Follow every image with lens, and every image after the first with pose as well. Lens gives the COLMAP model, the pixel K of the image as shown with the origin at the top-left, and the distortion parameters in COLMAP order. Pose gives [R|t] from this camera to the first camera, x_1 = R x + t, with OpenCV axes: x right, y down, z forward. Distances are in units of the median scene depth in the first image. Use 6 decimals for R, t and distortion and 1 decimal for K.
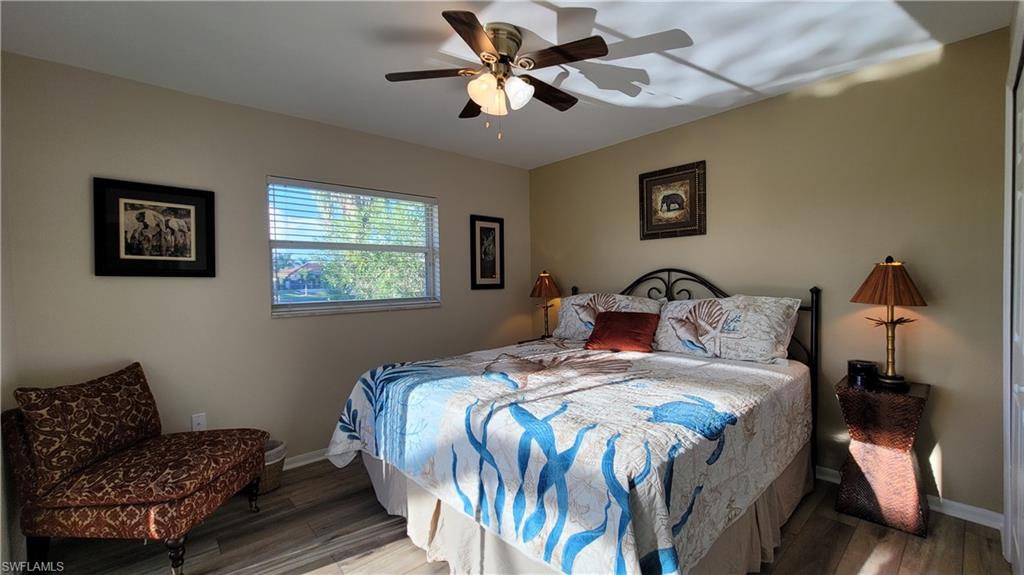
lens RADIAL K [[418.7, 0, 509.1], [0, 418.7, 284.2], [0, 0, 1]] dist [-0.004881, 0.001936]
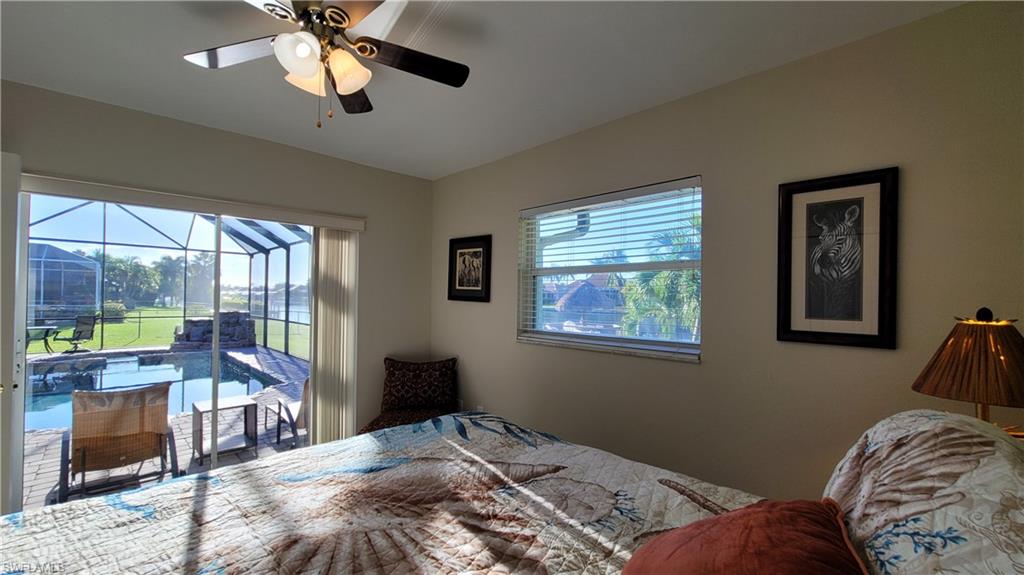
lens RADIAL K [[418.7, 0, 509.5], [0, 418.7, 287.3], [0, 0, 1]] dist [-0.004881, 0.001936]
pose [[0.065761, -0.001117, -0.997835, 0.564084], [-0.017876, 0.999838, -0.002297, -0.062825], [0.997675, 0.017988, 0.065731, 1.006395]]
